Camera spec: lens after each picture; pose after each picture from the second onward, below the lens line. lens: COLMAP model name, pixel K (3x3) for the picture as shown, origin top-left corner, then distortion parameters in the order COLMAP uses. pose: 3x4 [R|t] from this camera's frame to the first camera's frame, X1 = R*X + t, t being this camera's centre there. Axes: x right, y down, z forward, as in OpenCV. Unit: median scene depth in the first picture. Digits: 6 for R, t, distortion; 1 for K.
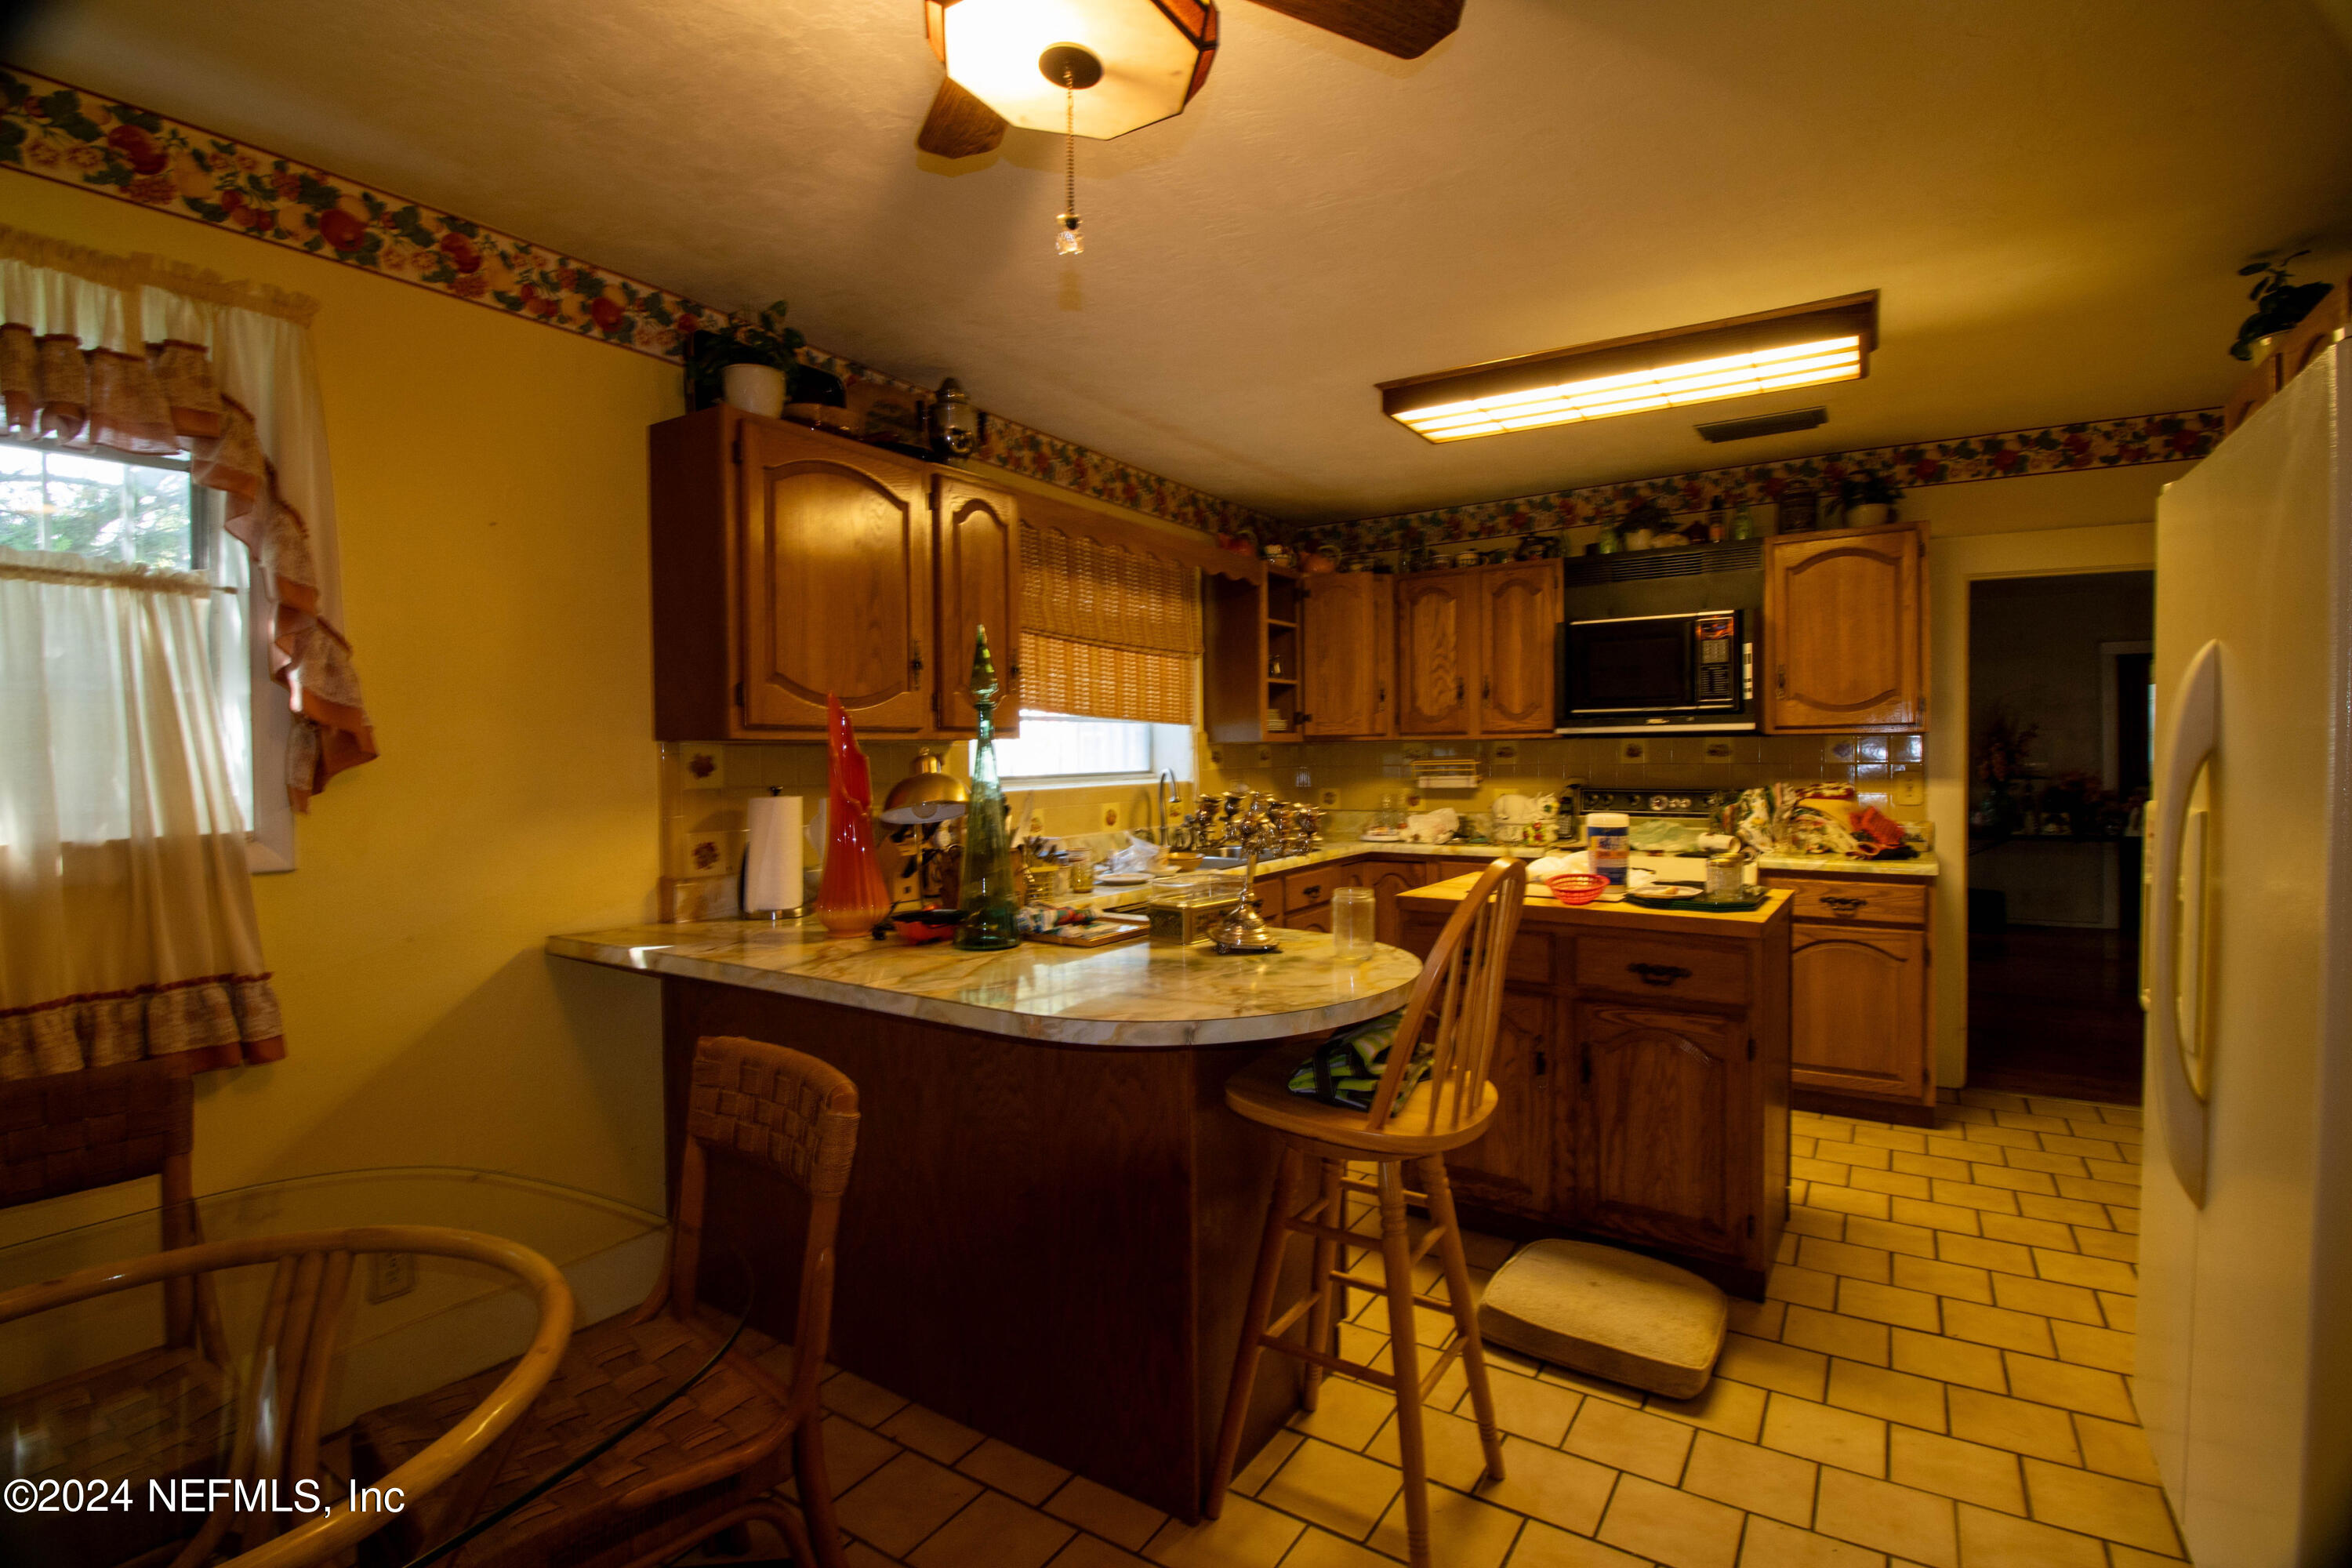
lens RADIAL K [[1099.5, 0, 1186.9], [0, 1099.5, 780.4], [0, 0, 1]] dist [-0.000888, -0.014135]
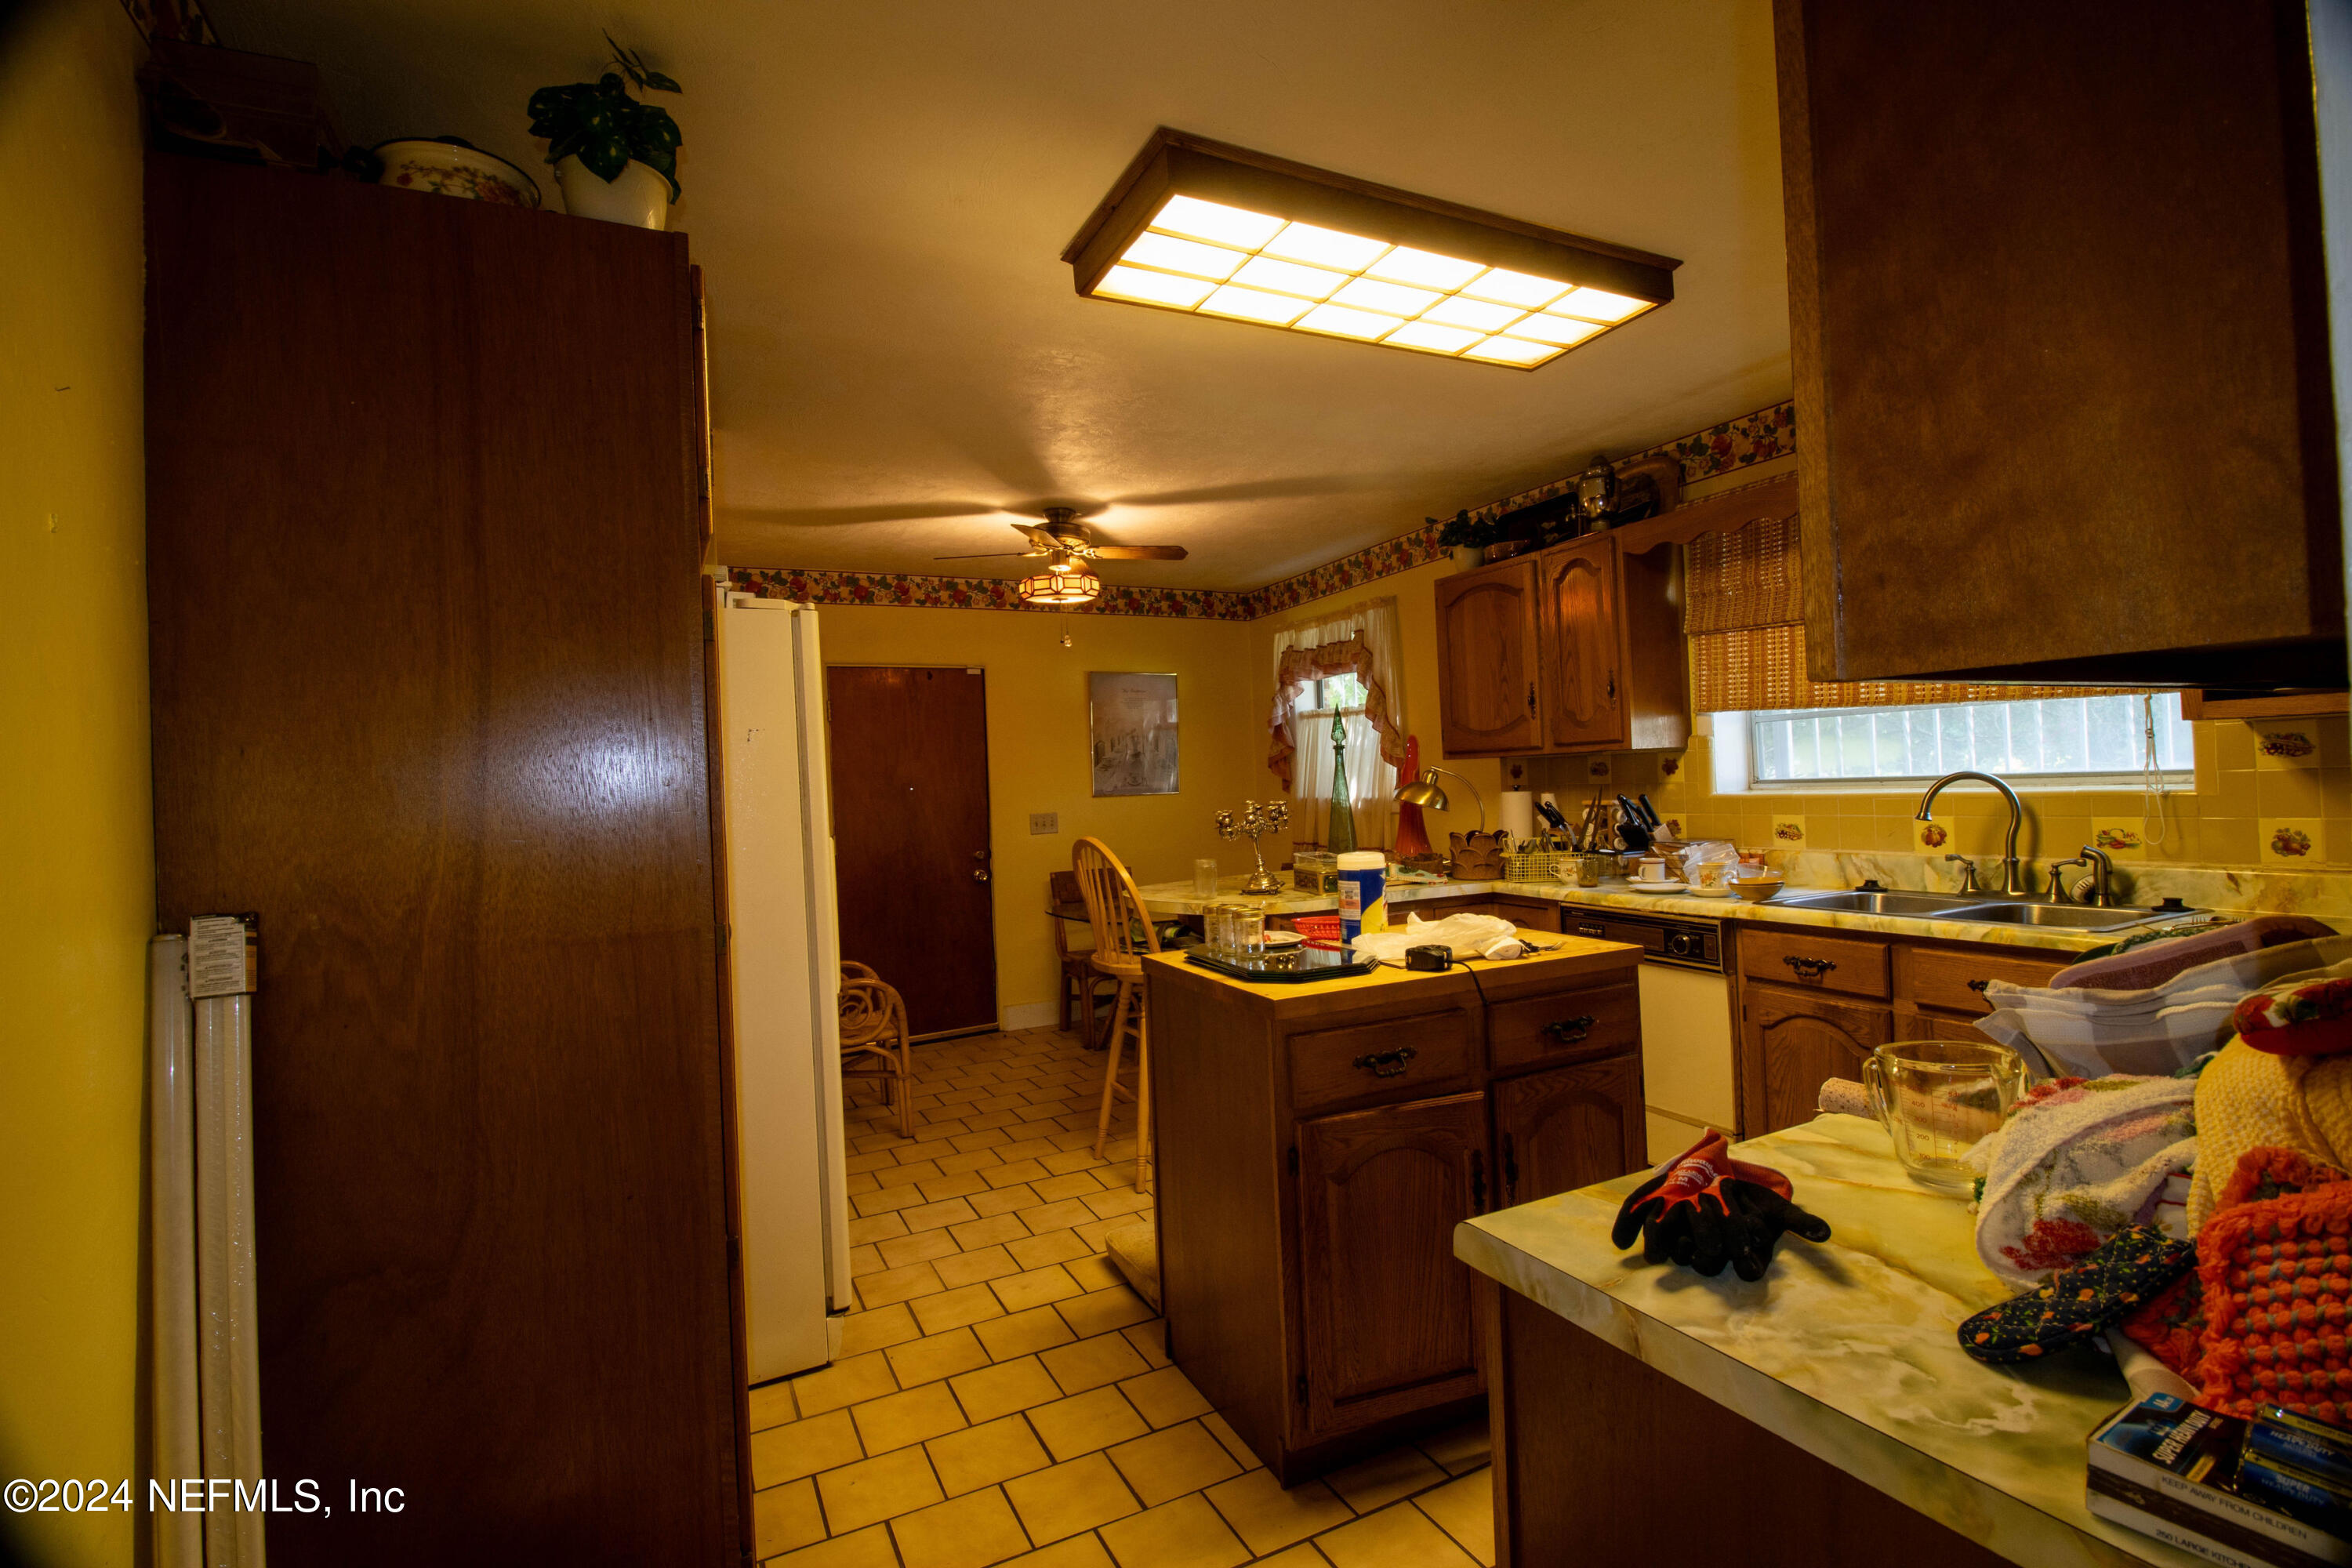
lens RADIAL K [[1099.5, 0, 1186.9], [0, 1099.5, 780.4], [0, 0, 1]] dist [-0.000888, -0.014135]
pose [[-0.517125, 0.028795, -0.855425, 1.363869], [0.020925, 0.999561, 0.020997, -0.050016], [0.855654, -0.007042, -0.517500, 1.559055]]
